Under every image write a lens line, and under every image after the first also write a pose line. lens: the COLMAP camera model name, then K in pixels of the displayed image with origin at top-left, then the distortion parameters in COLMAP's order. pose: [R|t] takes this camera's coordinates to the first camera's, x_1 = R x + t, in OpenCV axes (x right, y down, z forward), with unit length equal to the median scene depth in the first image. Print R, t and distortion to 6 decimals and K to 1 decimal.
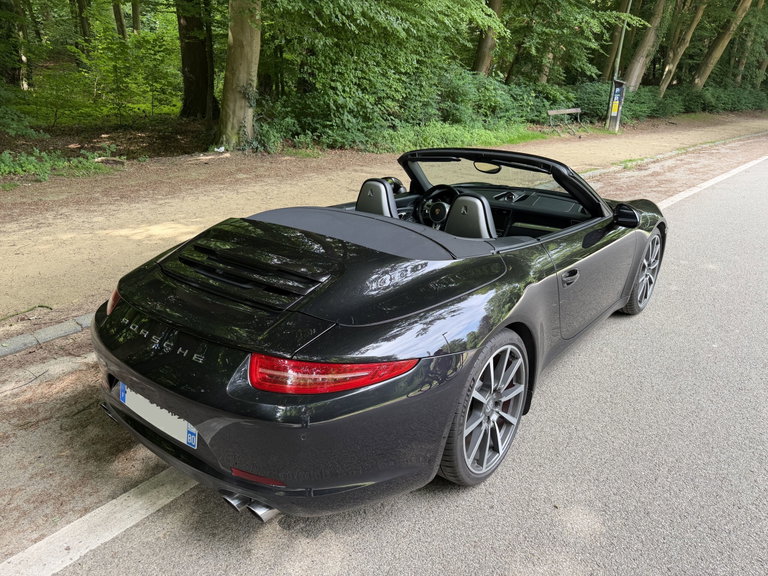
lens RADIAL K [[552.0, 0, 371.5], [0, 552.0, 300.8], [0, 0, 1]] dist [0.021380, -0.038152]
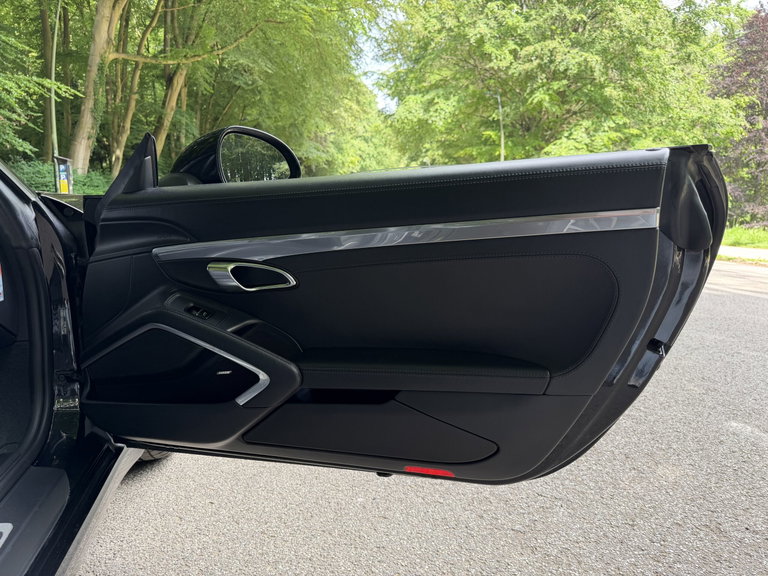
lens RADIAL K [[552.0, 0, 389.0], [0, 552.0, 294.1], [0, 0, 1]] dist [0.021380, -0.038152]
pose [[0.612597, -0.139986, 0.777900, 0.059928], [0.281173, 0.958408, -0.048955, -0.007683], [-0.738692, 0.248714, 0.626478, 0.136504]]
